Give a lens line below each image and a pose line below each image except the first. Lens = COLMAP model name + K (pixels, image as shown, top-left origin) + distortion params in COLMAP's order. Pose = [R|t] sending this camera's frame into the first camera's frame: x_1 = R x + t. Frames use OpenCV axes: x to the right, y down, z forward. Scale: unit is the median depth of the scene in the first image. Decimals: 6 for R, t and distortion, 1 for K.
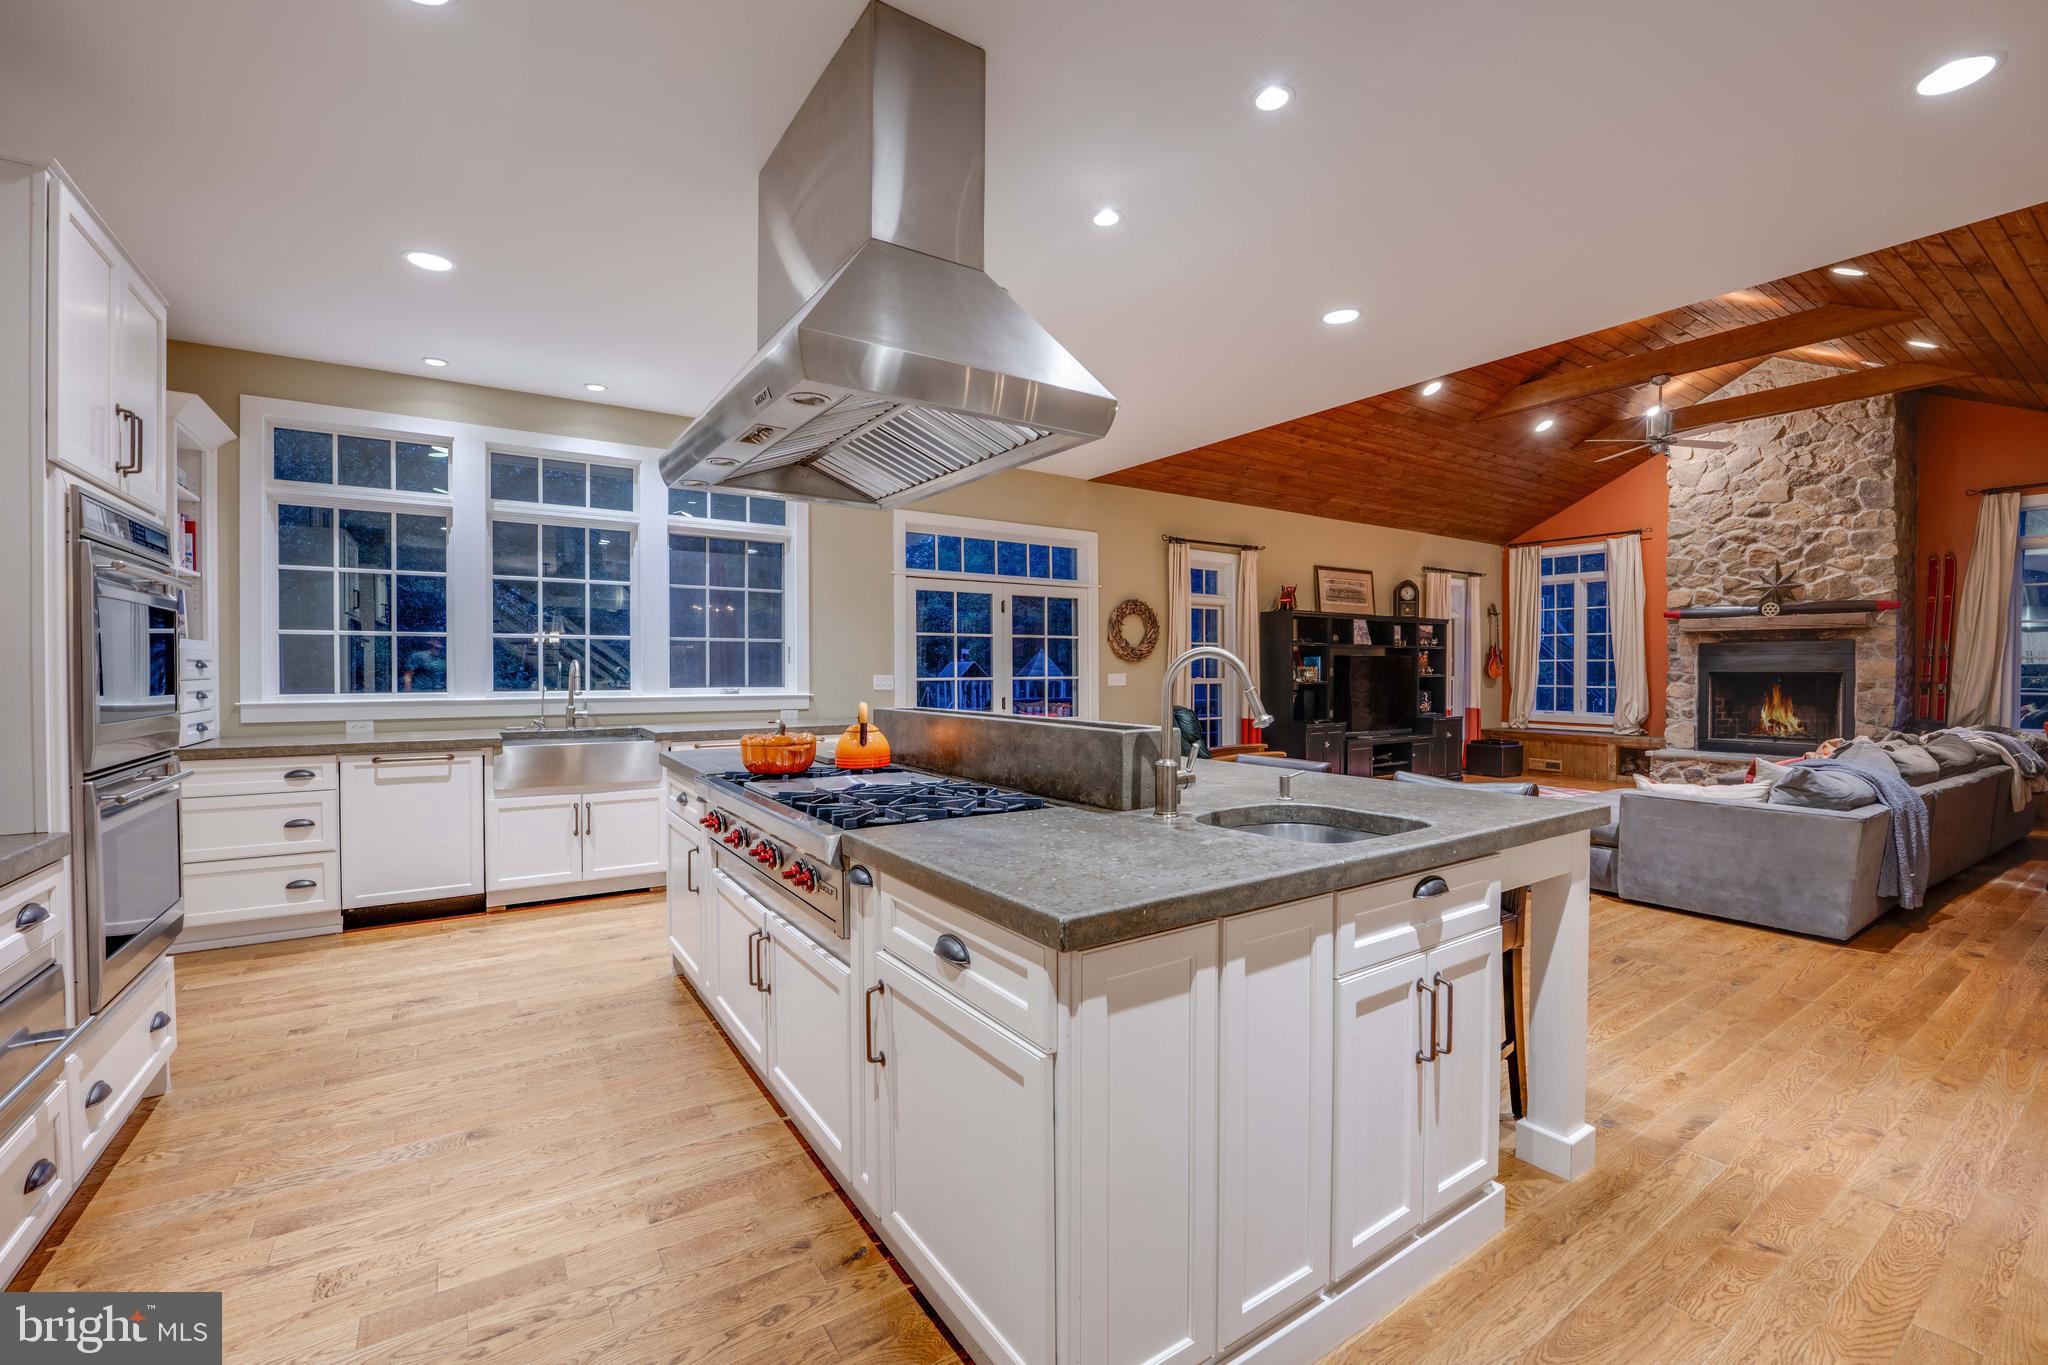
lens RADIAL K [[837.7, 0, 1014.1], [0, 837.7, 679.8], [0, 0, 1]] dist [-0.009126, -0.000110]
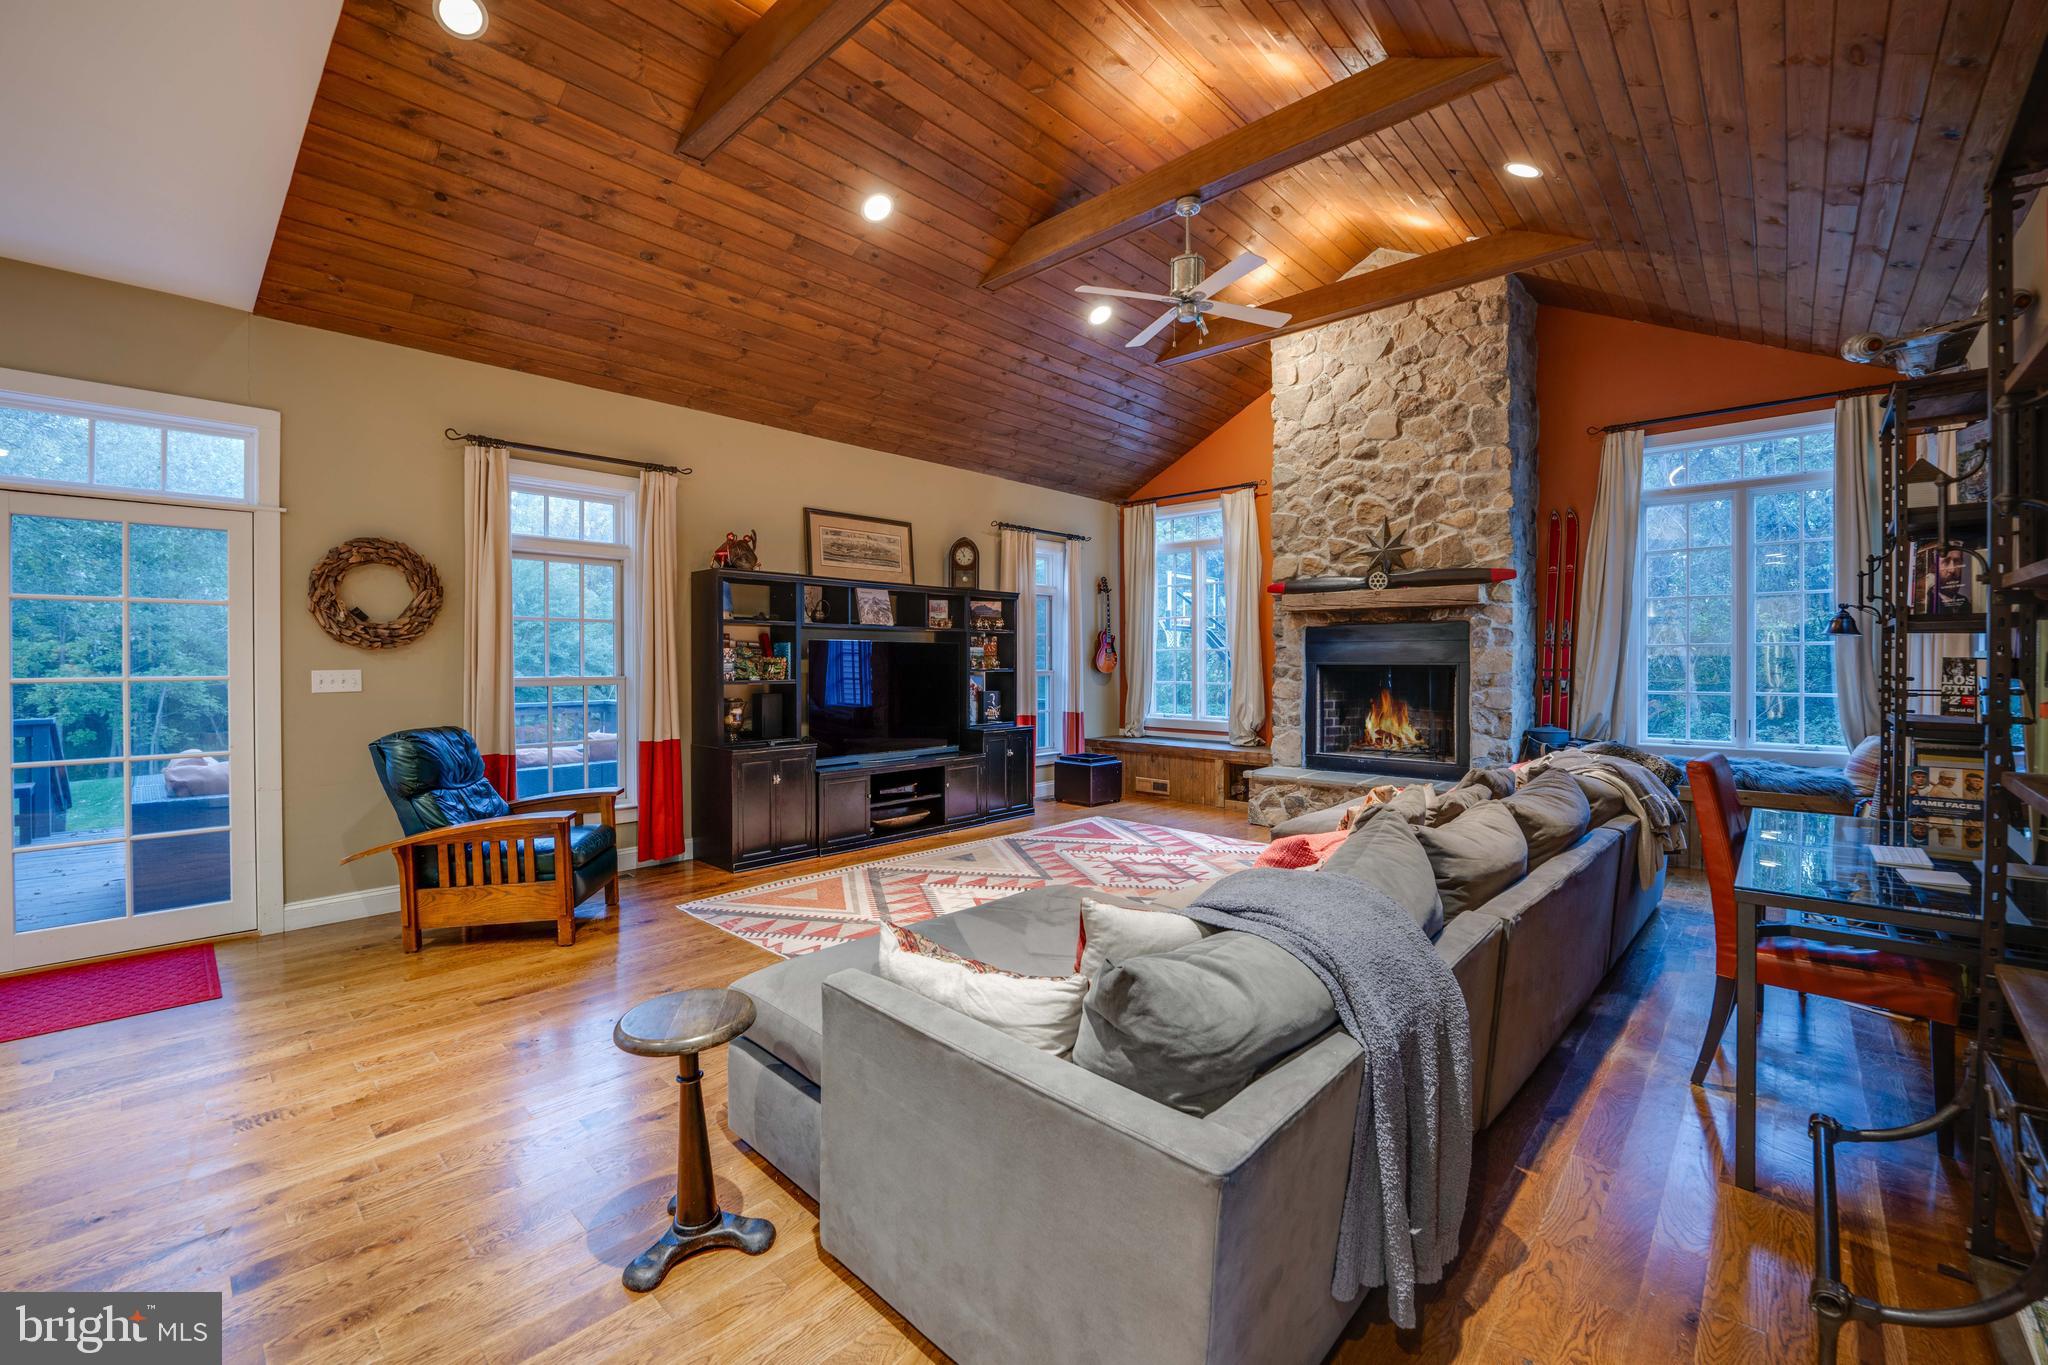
lens RADIAL K [[841.0, 0, 1024.8], [0, 841.0, 663.0], [0, 0, 1]] dist [-0.012058, 0.000005]
pose [[0.970497, -0.001567, 0.241107, 0.419445], [0.004013, 0.999945, -0.009657, -0.004873], [-0.241078, 0.010340, 0.970451, 0.345062]]
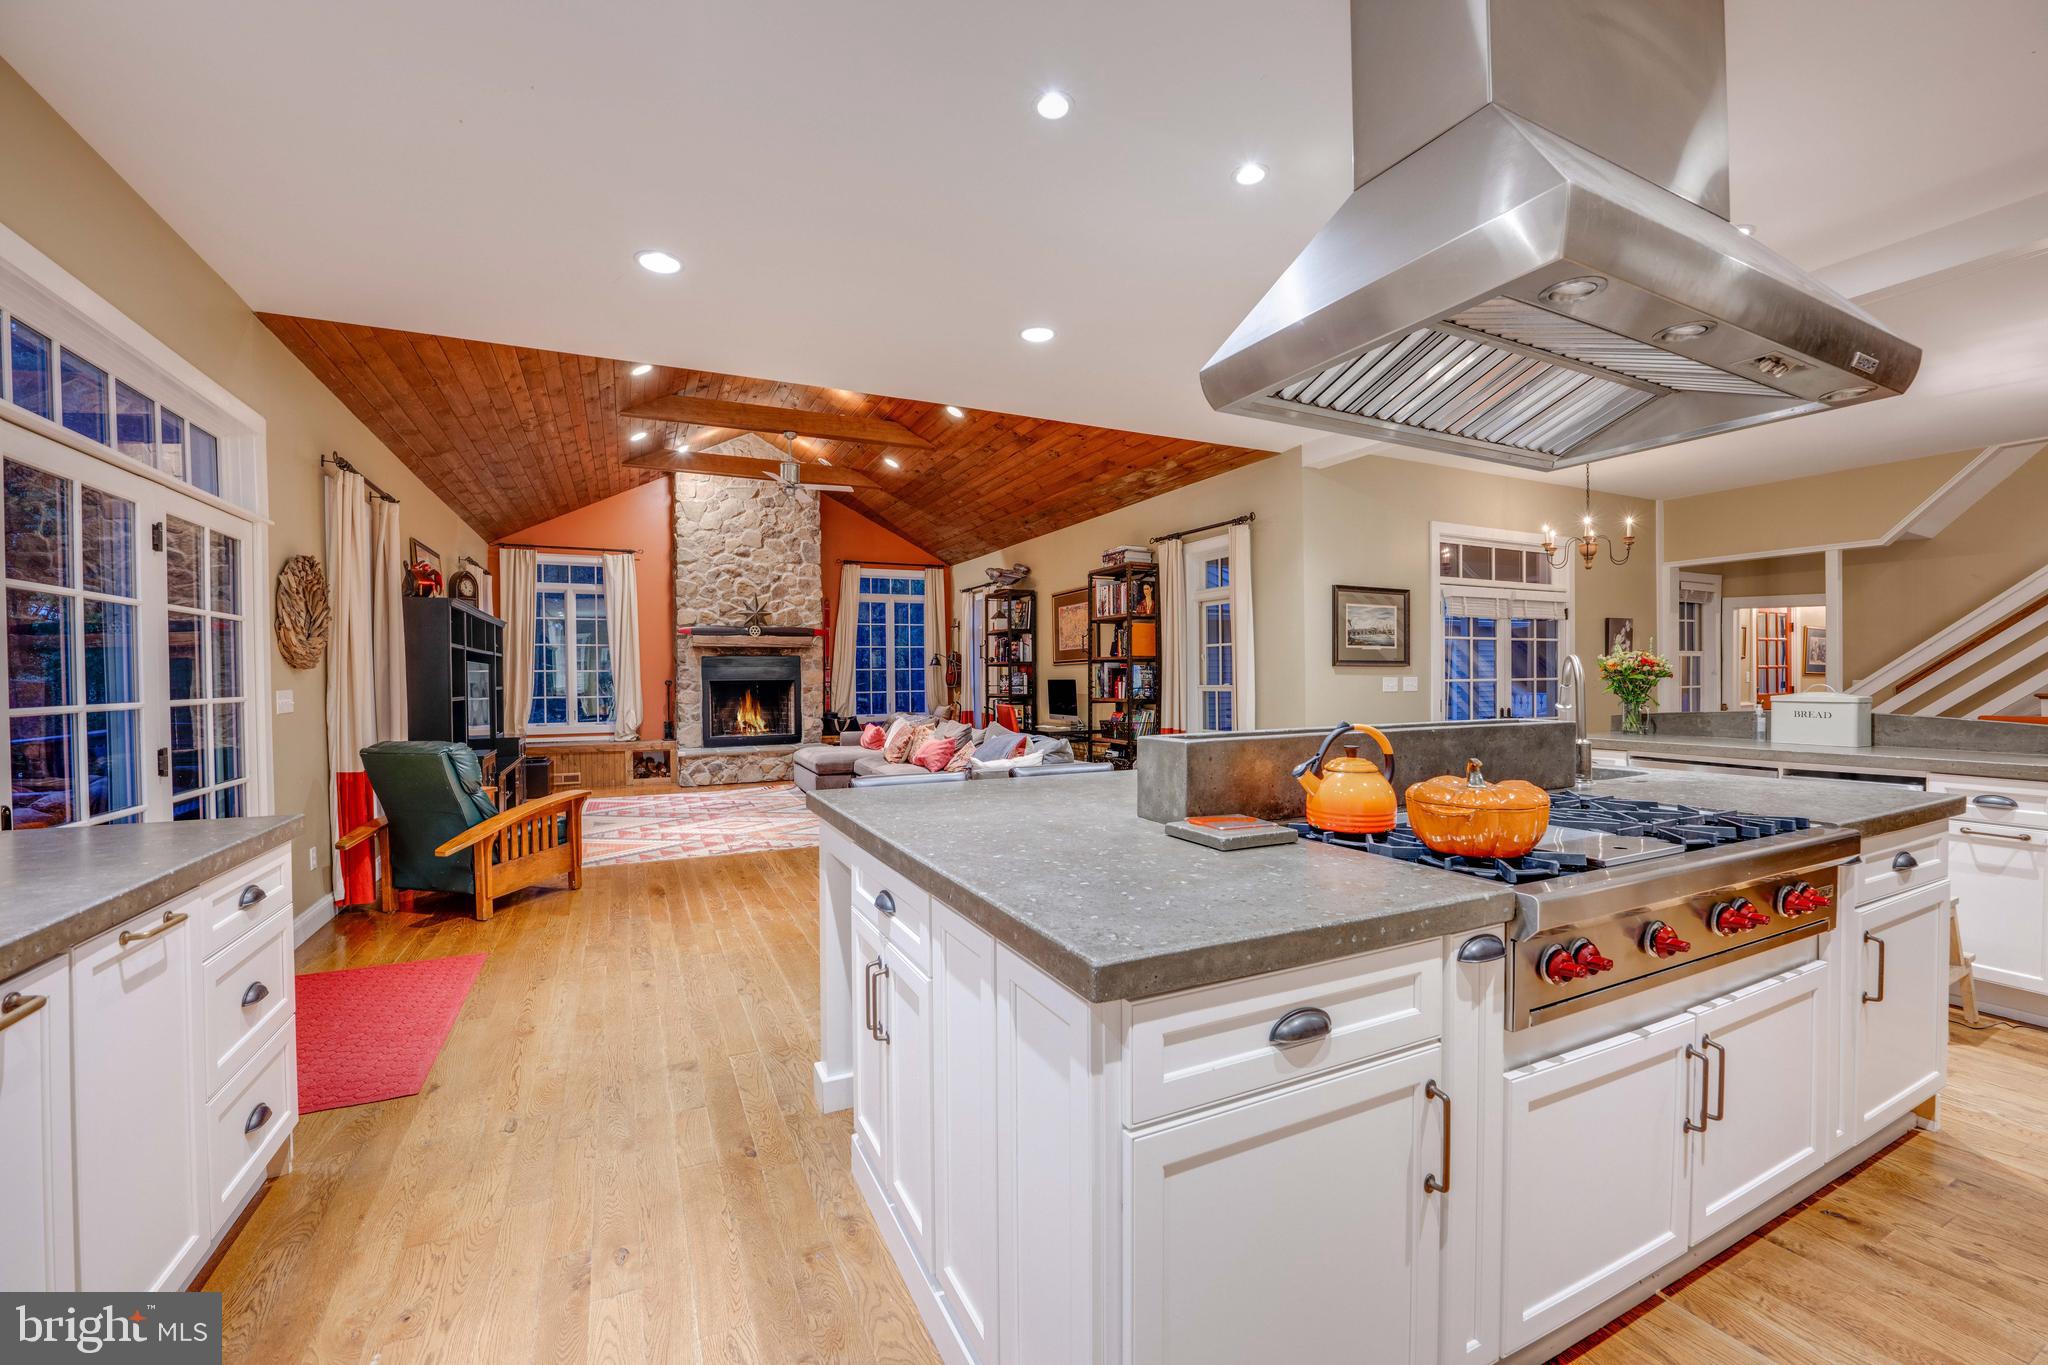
lens RADIAL K [[852.8, 0, 1000.8], [0, 852.8, 681.8], [0, 0, 1]] dist [-0.030178, 0.000116]
pose [[0.144350, -0.007727, 0.989497, -0.320909], [0.021693, 0.999754, 0.004642, -0.005046], [-0.989289, 0.020795, 0.144482, 0.443117]]
